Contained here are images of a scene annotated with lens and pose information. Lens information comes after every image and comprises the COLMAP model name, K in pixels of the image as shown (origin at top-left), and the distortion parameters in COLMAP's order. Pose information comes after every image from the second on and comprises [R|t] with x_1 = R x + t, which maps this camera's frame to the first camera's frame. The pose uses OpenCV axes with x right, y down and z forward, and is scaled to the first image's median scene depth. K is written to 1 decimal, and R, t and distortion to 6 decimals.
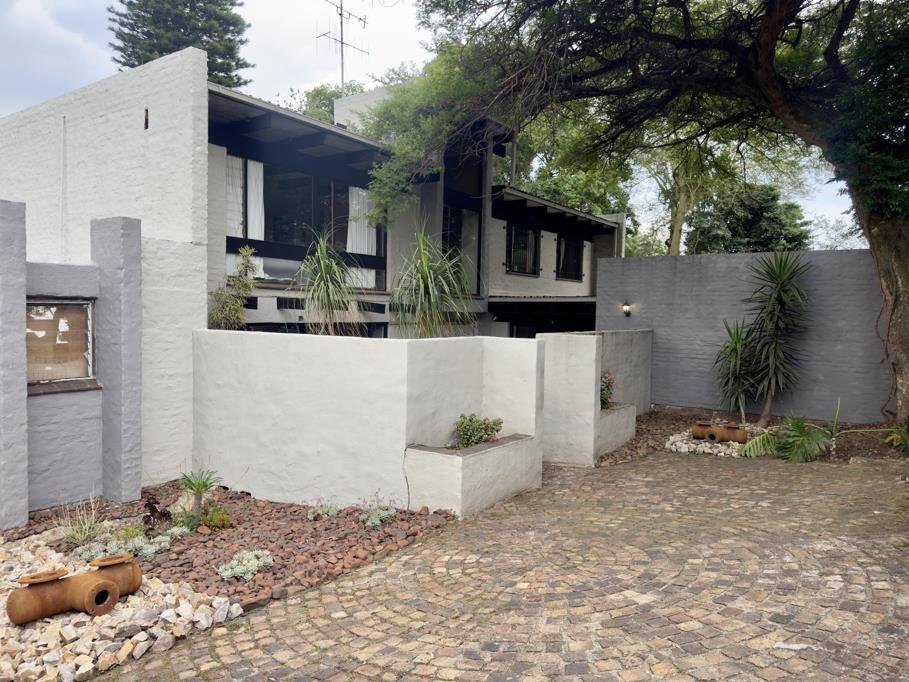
lens RADIAL K [[640.7, 0, 454.5], [0, 640.7, 341.0], [0, 0, 1]] dist [0.092157, -0.108208]
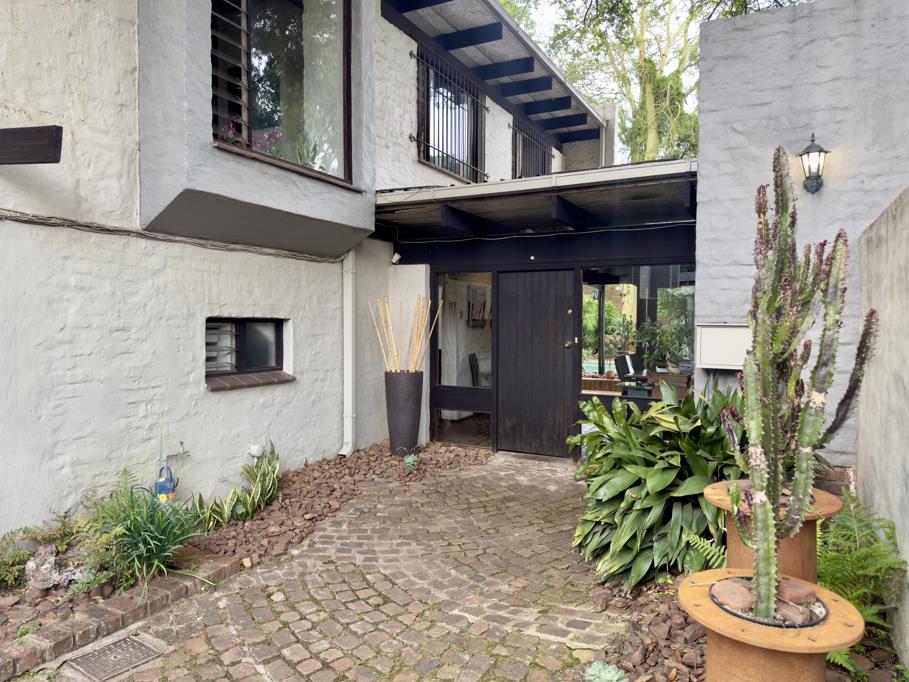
lens RADIAL K [[640.7, 0, 454.5], [0, 640.7, 341.0], [0, 0, 1]] dist [0.092157, -0.108208]
pose [[0.990569, -0.021658, 0.135295, 0.055310], [0.022963, 0.999704, -0.008089, 0.033112], [-0.135079, 0.011120, 0.990772, 0.731680]]
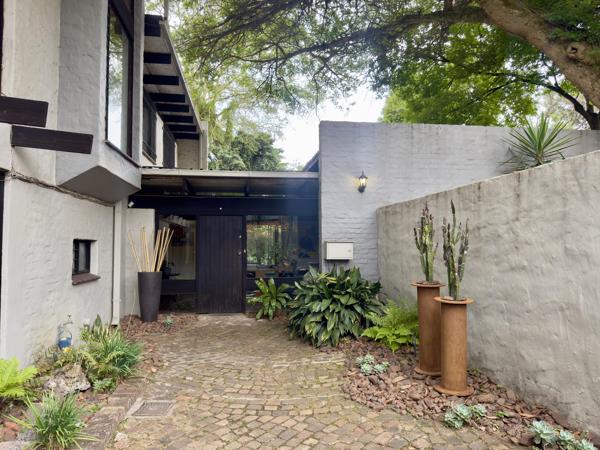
lens RADIAL K [[422.9, 0, 300.0], [0, 422.9, 225.0], [0, 0, 1]] dist [0.092157, -0.108208]
pose [[0.730746, 0.008701, 0.682594, -0.166738], [0.048092, 0.996778, -0.064191, 0.036243], [-0.680954, 0.079734, 0.727973, 0.677879]]
